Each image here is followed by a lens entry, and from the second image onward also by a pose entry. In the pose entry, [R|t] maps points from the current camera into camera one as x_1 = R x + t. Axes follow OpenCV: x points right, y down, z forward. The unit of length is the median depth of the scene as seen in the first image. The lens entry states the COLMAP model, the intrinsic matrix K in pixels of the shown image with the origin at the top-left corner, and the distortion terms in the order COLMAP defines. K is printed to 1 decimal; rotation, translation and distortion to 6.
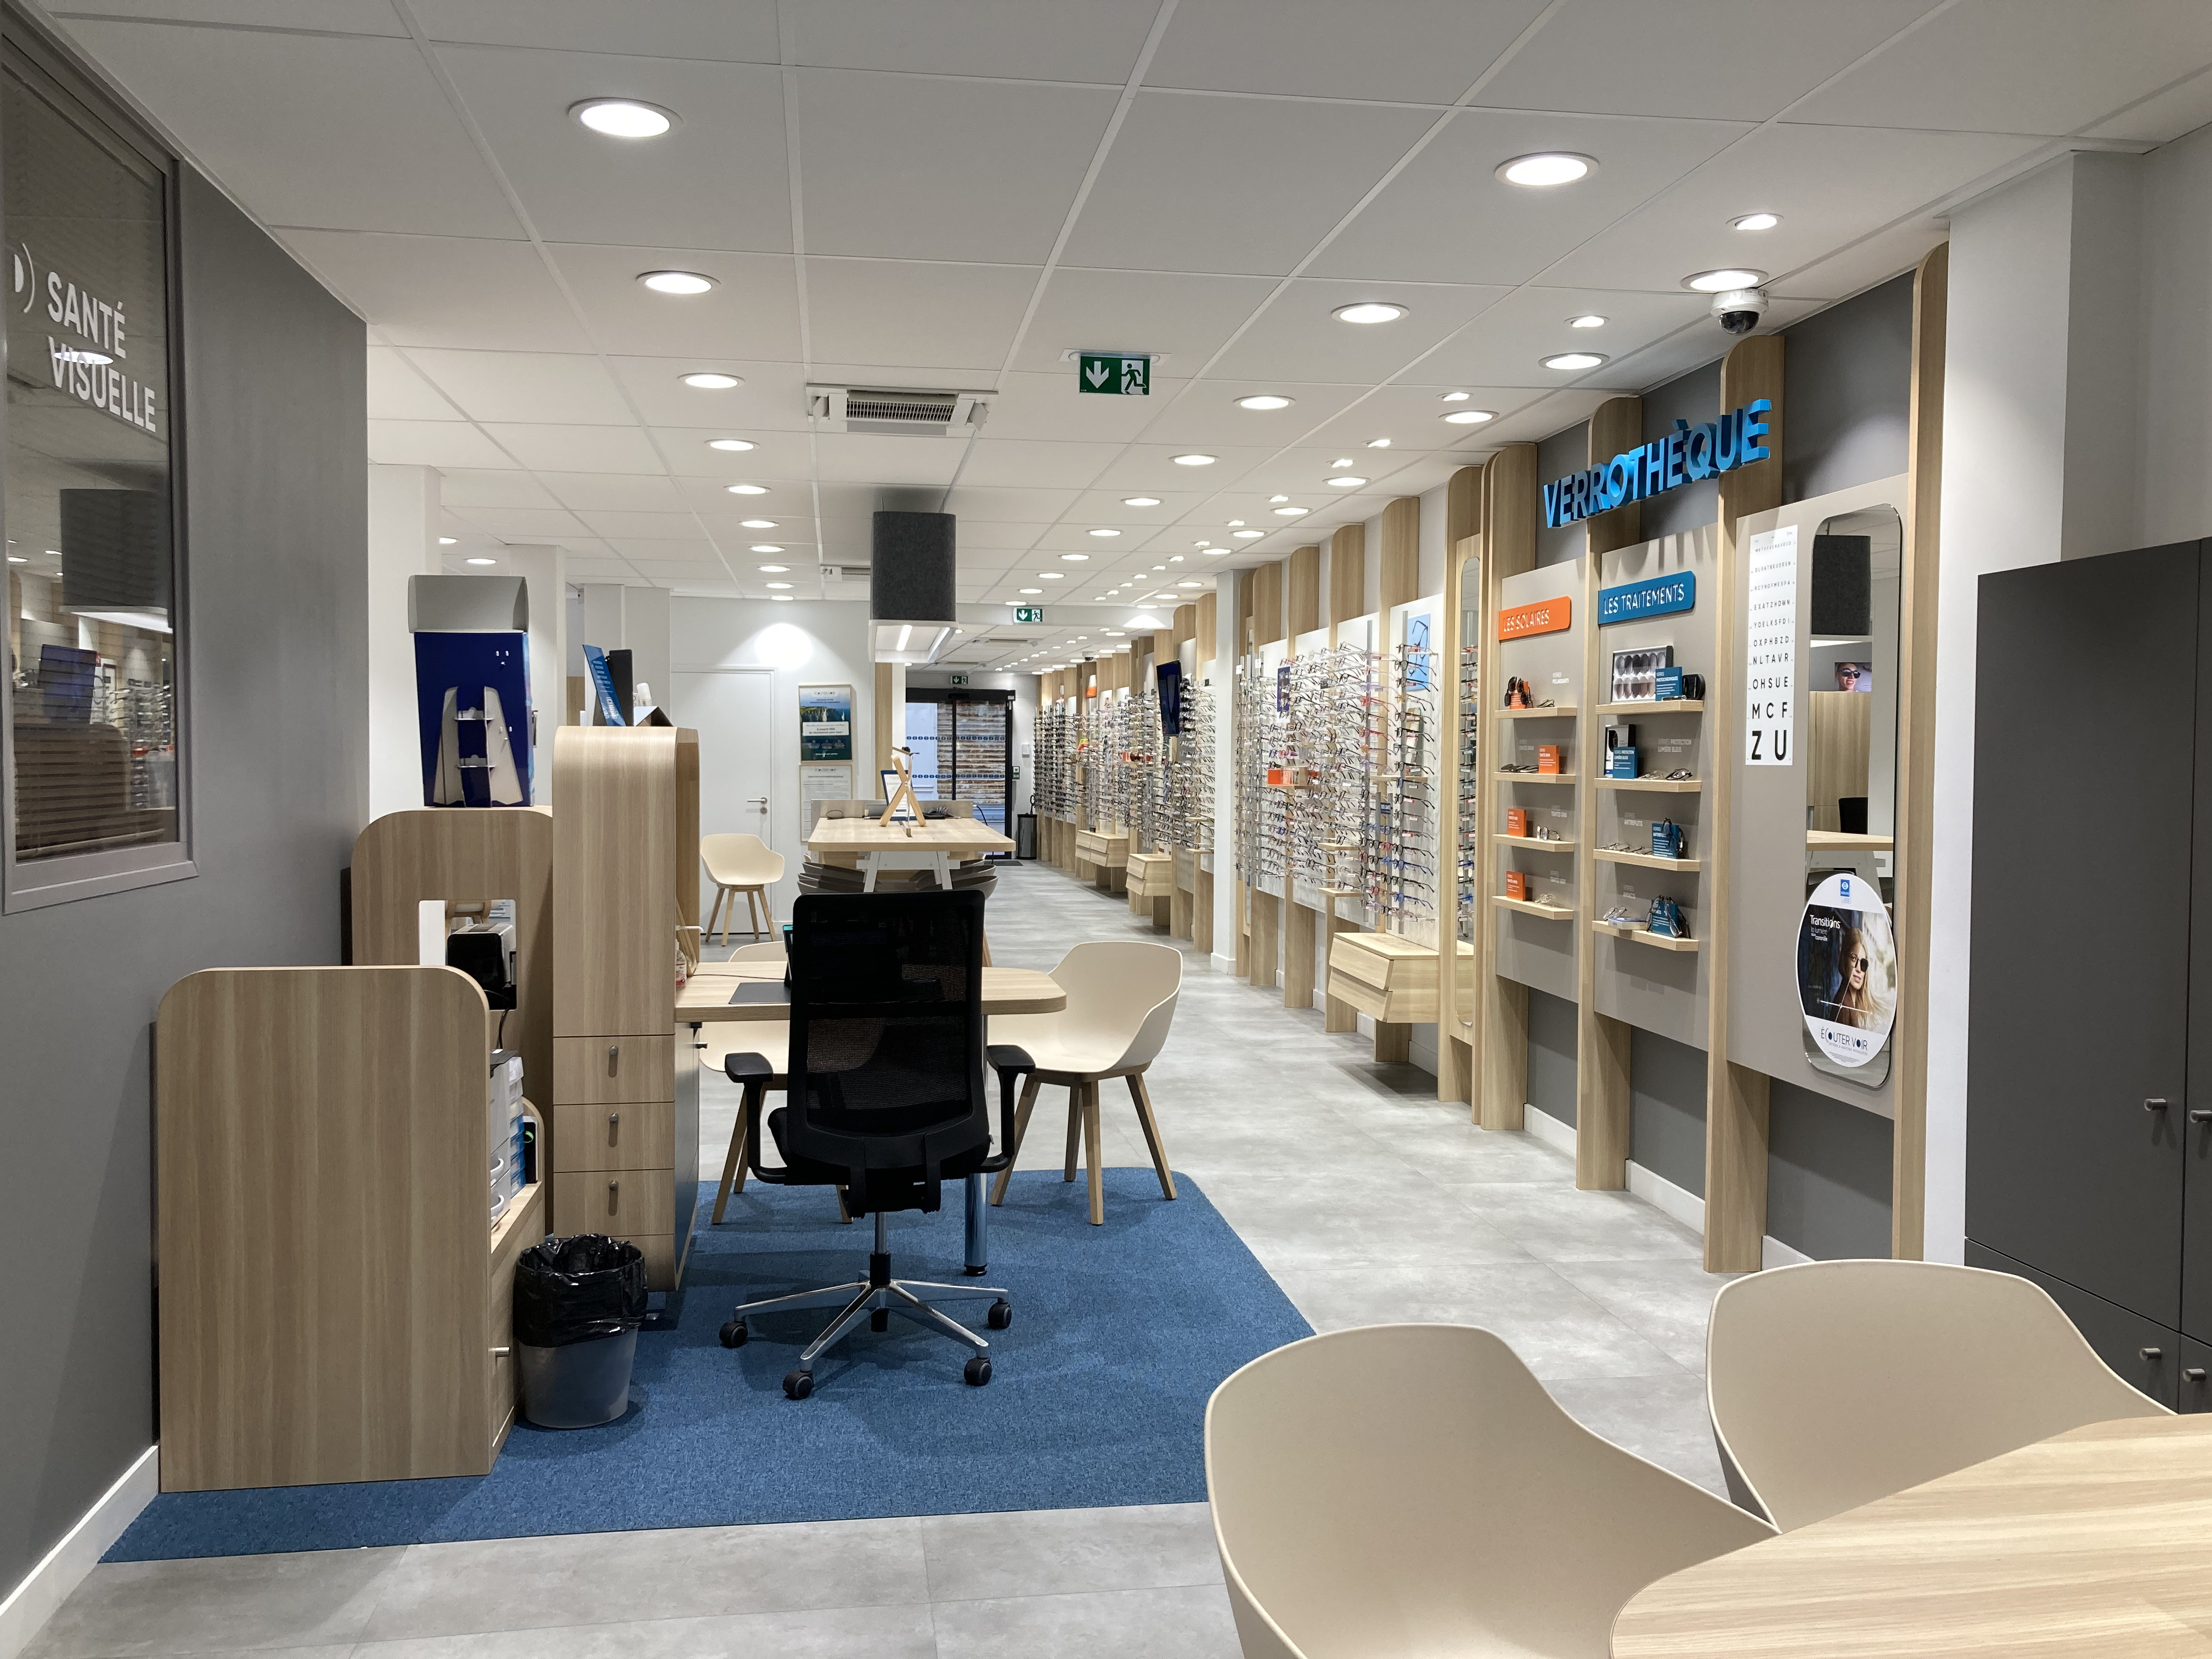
lens RADIAL K [[1884.1, 0, 1108.2], [0, 1884.1, 824.6], [0, 0, 1]] dist [0.091644, -0.001709]
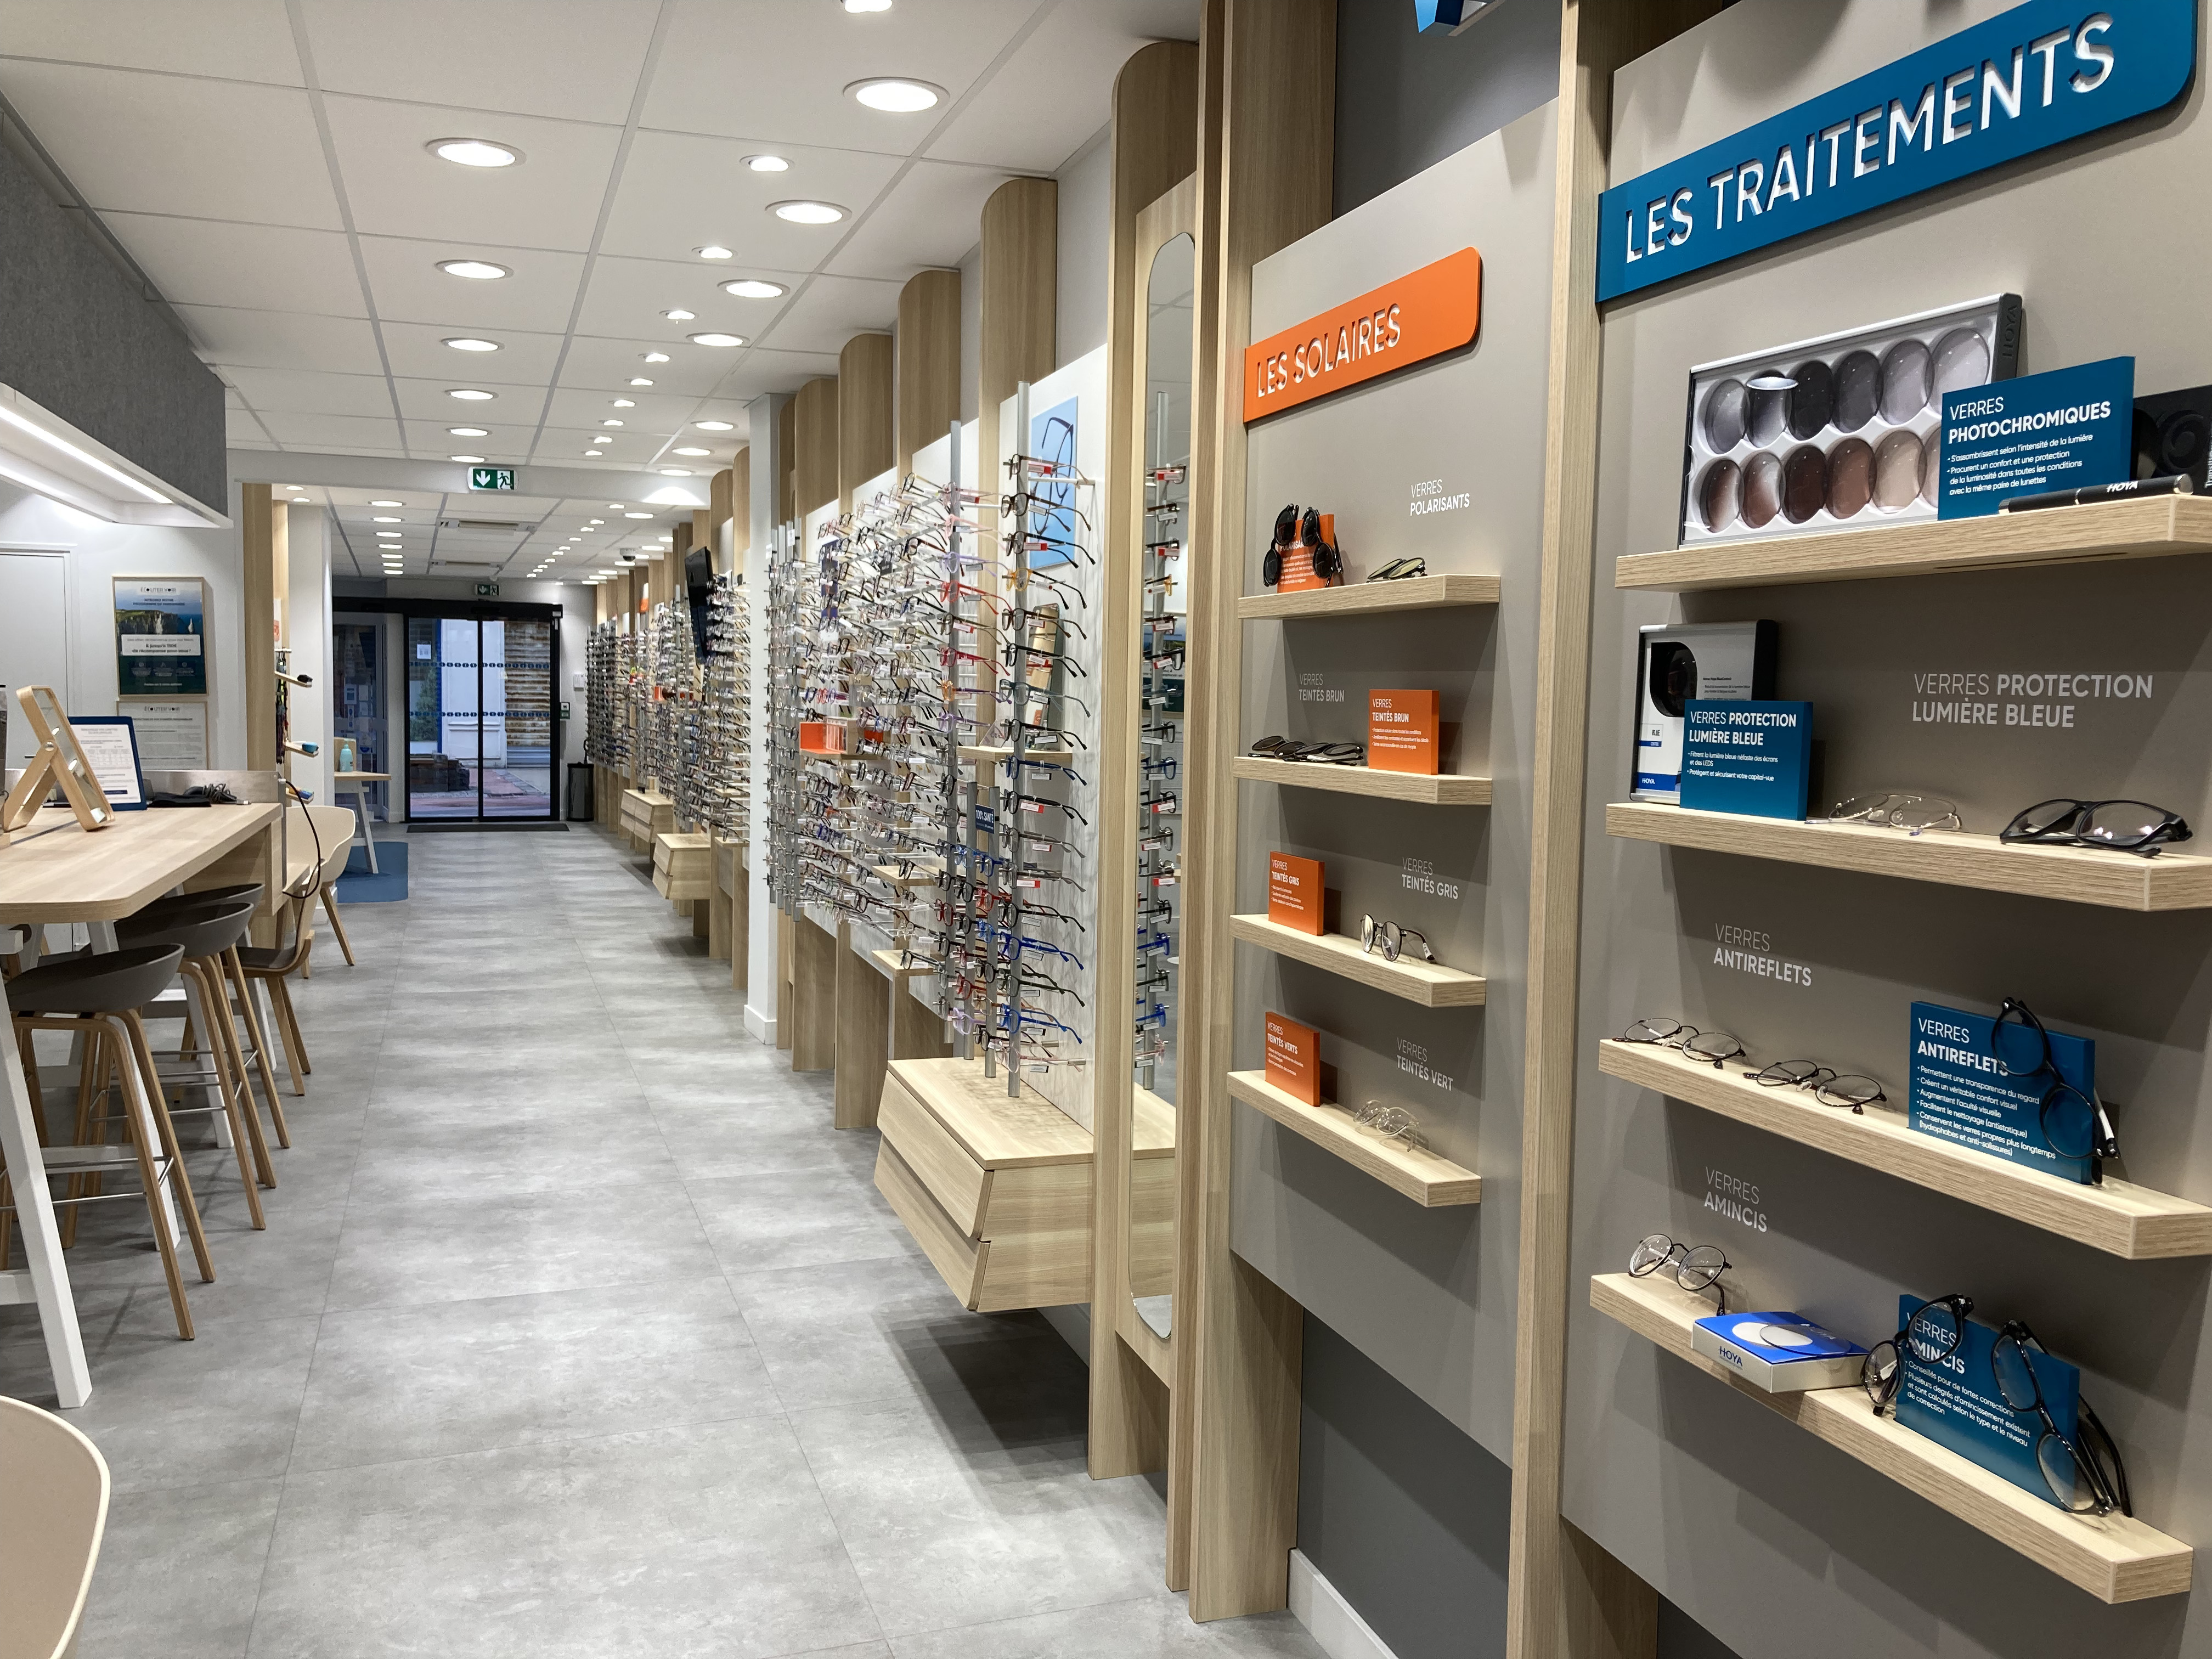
lens RADIAL K [[1787.9, 0, 1103.4], [0, 1787.9, 813.7], [0, 0, 1]] dist [0.010712, 0.000425]
pose [[0.984507, -0.000868, 0.175344, 0.100275], [-0.004855, 0.999469, 0.032207, -0.024368], [-0.175279, -0.032560, 0.983980, 0.570562]]
